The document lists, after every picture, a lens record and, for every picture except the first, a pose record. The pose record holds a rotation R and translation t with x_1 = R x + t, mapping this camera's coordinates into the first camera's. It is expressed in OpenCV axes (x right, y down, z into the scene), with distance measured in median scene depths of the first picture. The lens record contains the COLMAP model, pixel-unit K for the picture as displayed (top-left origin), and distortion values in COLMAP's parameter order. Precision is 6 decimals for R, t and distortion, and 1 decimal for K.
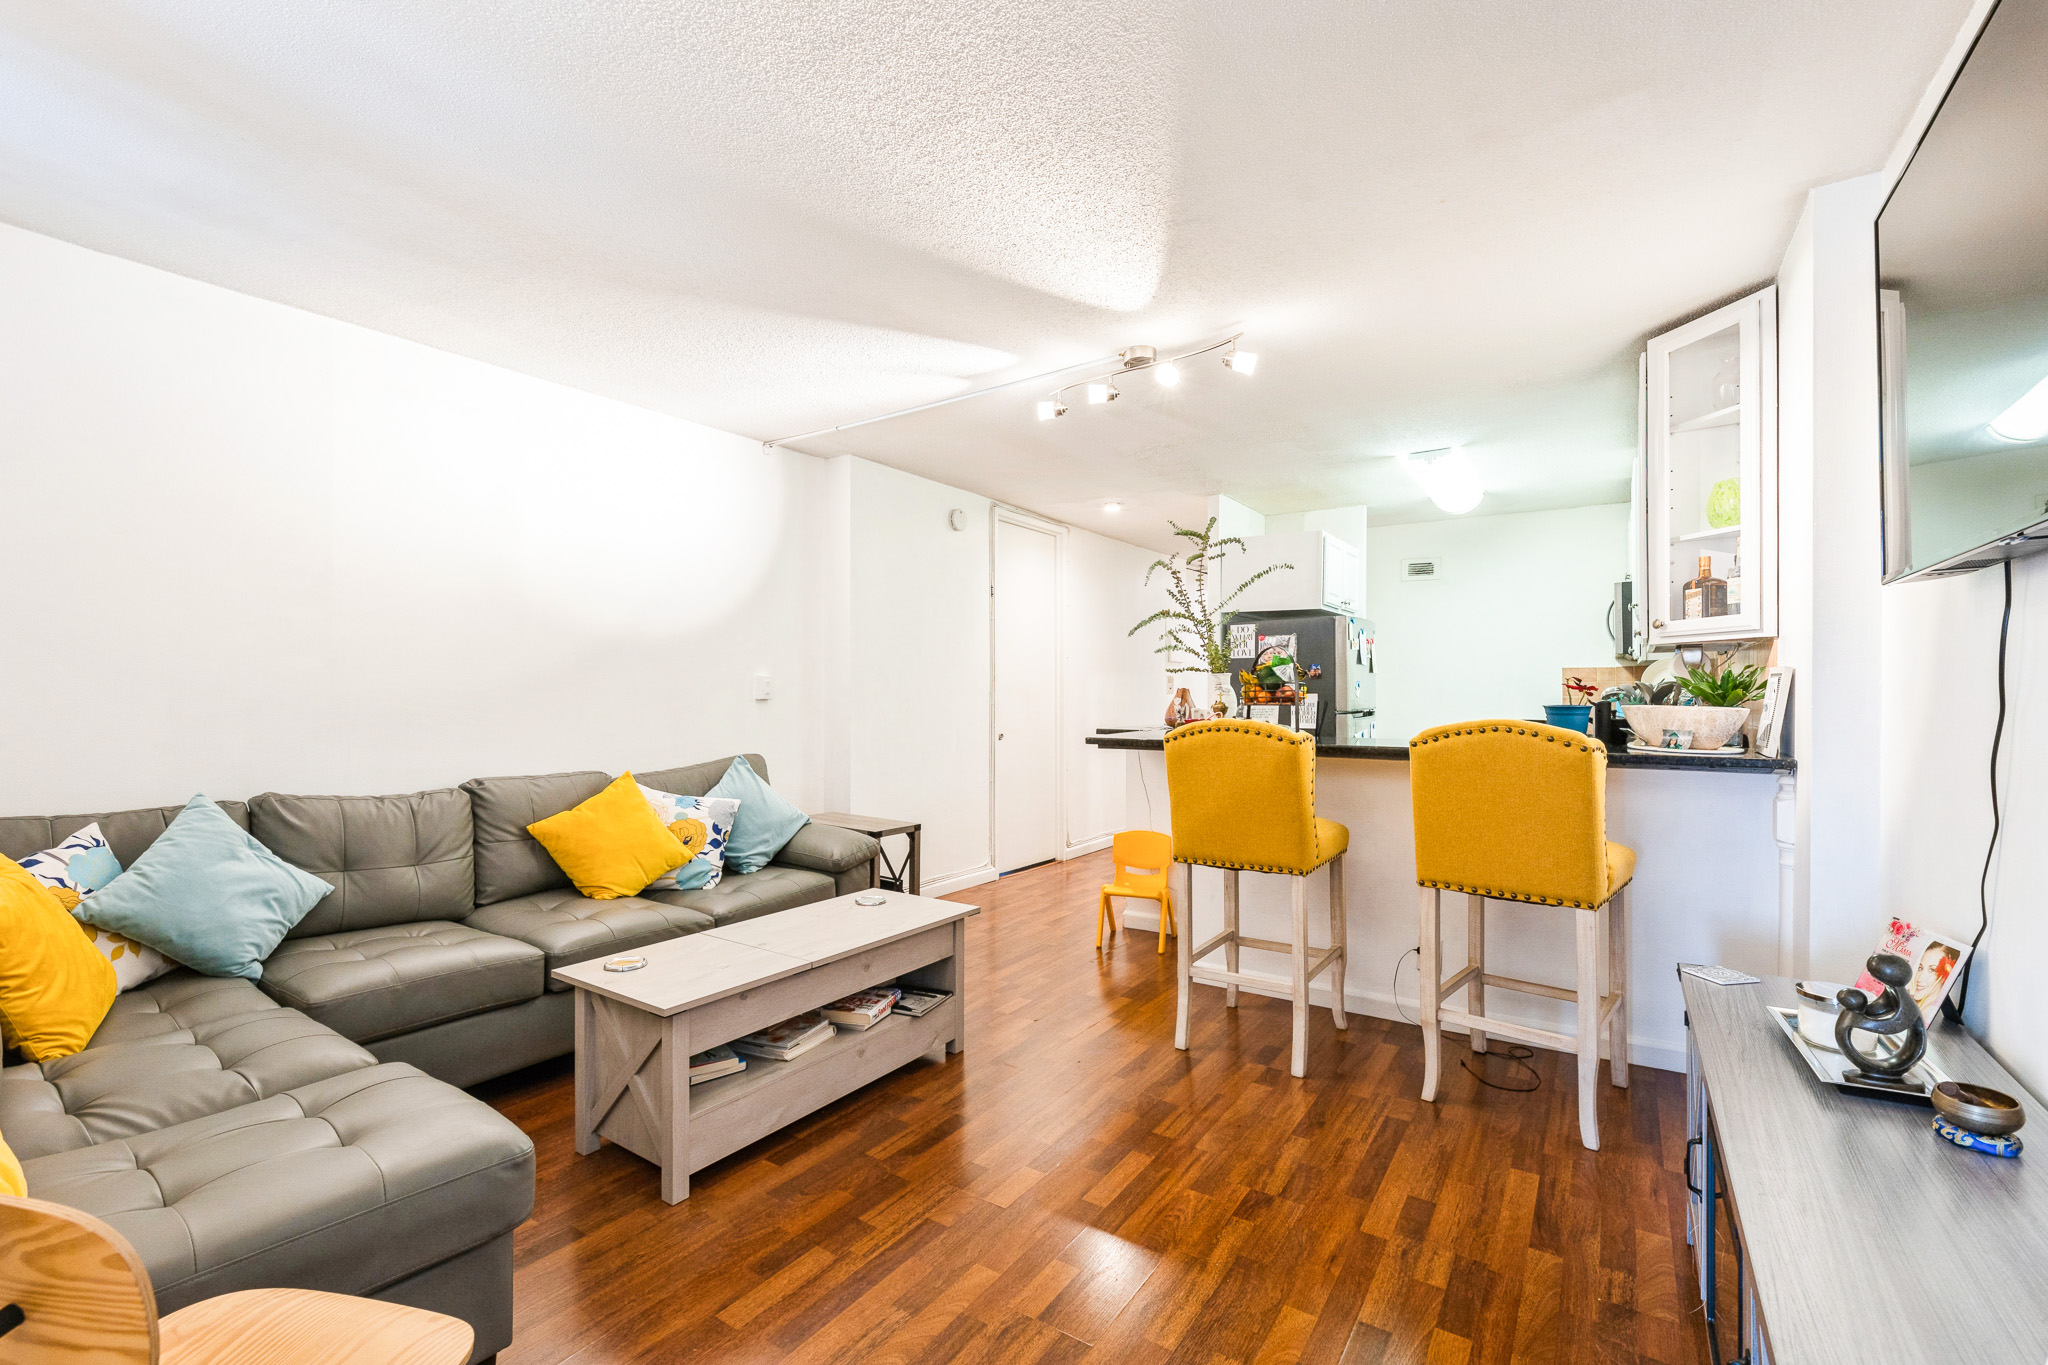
lens RADIAL K [[853.4, 0, 1010.8], [0, 853.4, 692.2], [0, 0, 1]] dist [-0.004305, -0.000511]
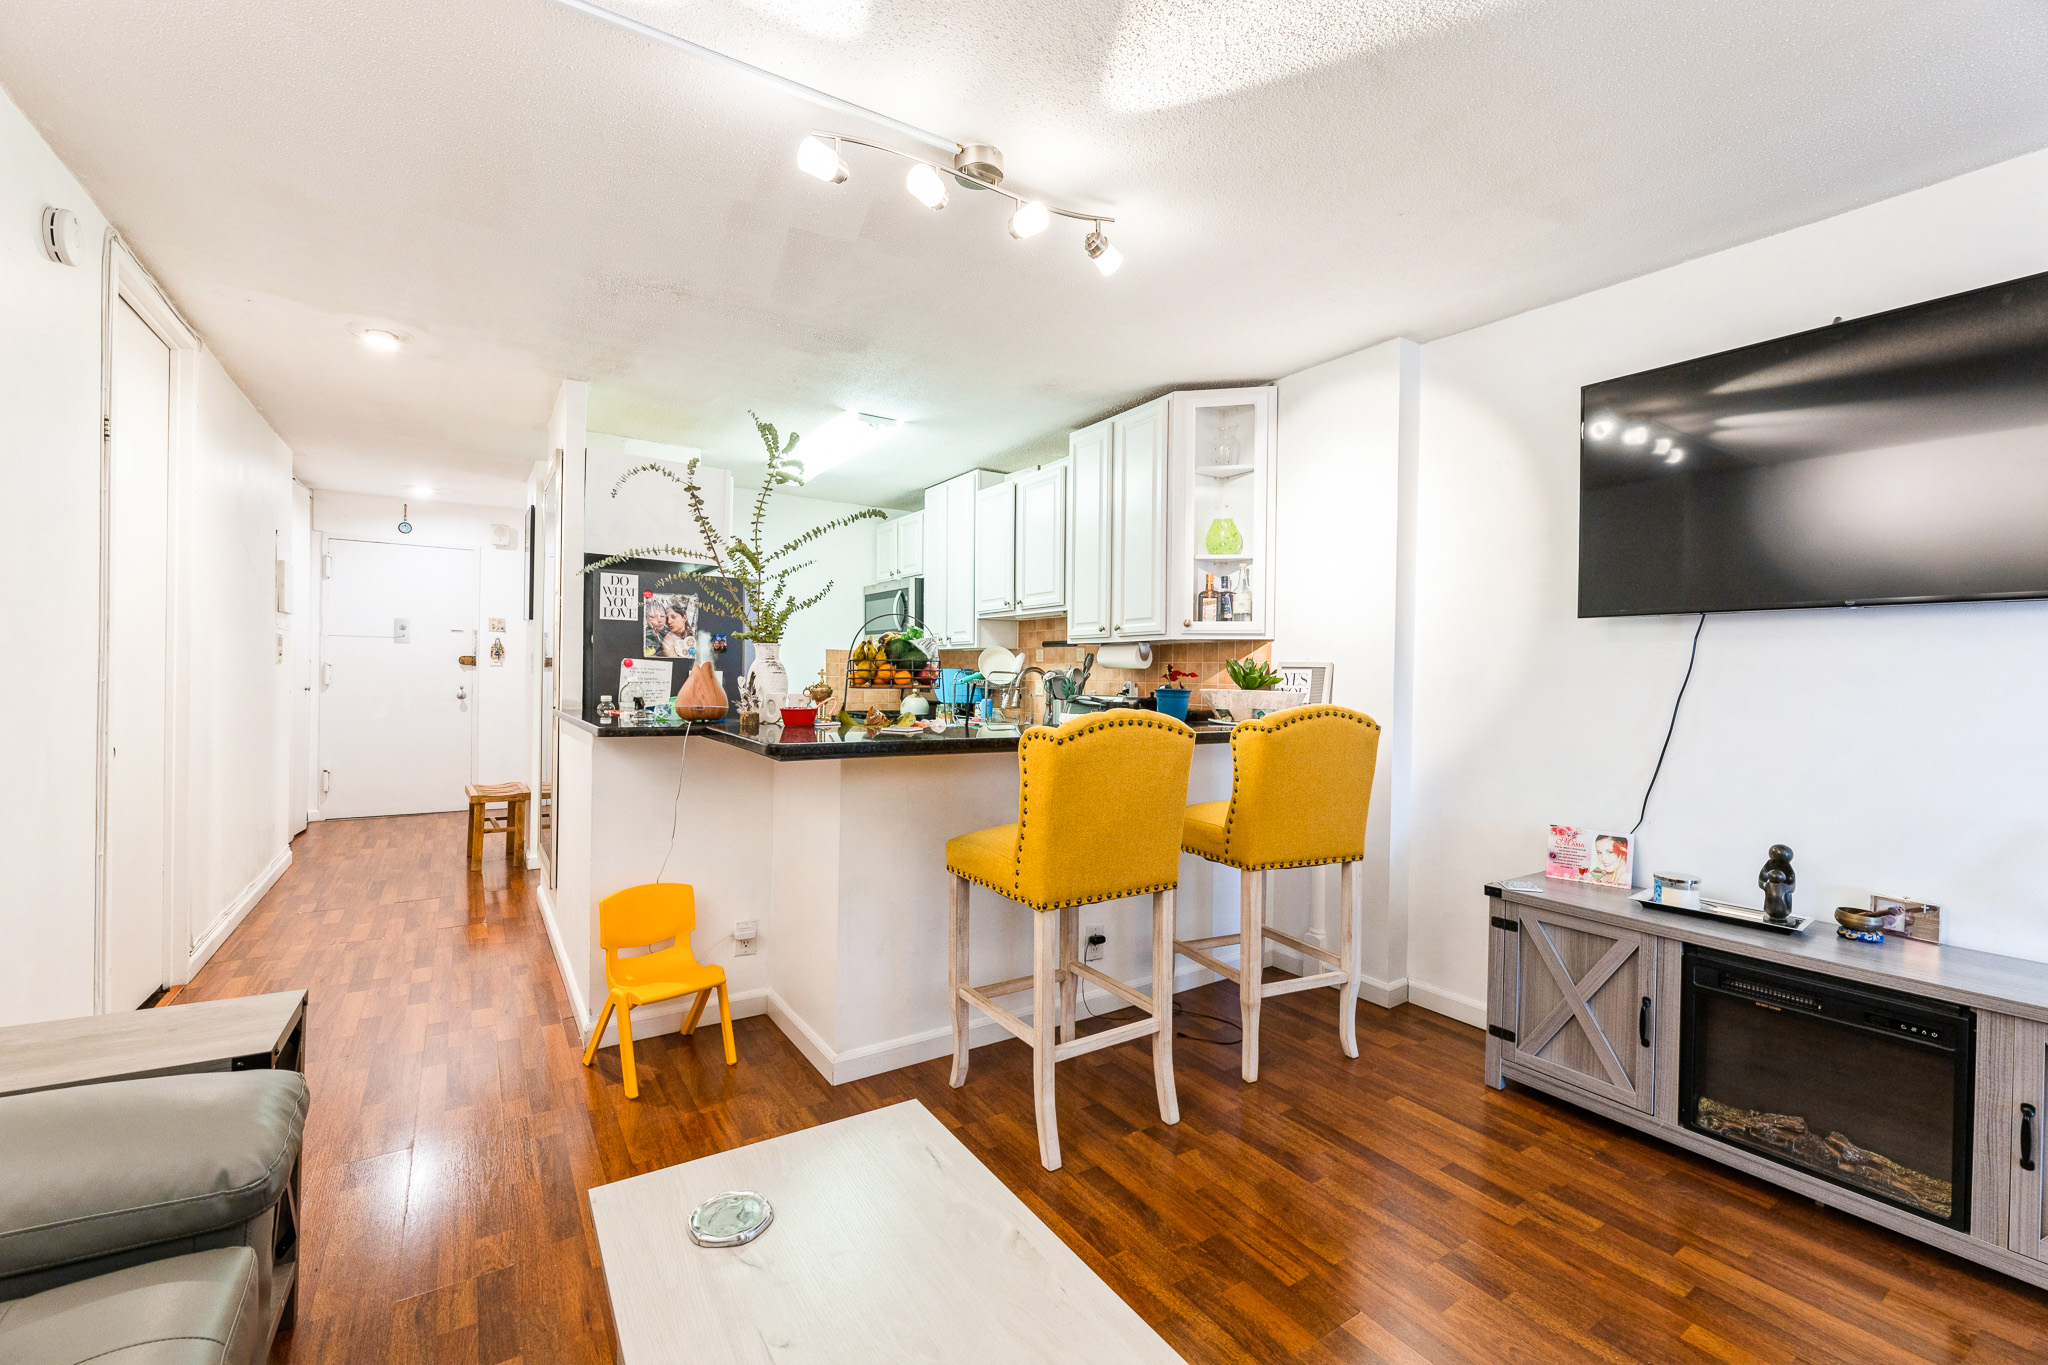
lens RADIAL K [[853.4, 0, 1003.7], [0, 853.4, 682.9], [0, 0, 1]] dist [-0.004305, -0.000511]
pose [[0.388011, 0.004158, 0.921645, -0.522154], [-0.019748, 0.999798, 0.003803, 0.007081], [-0.921443, -0.019676, 0.388015, 0.826654]]
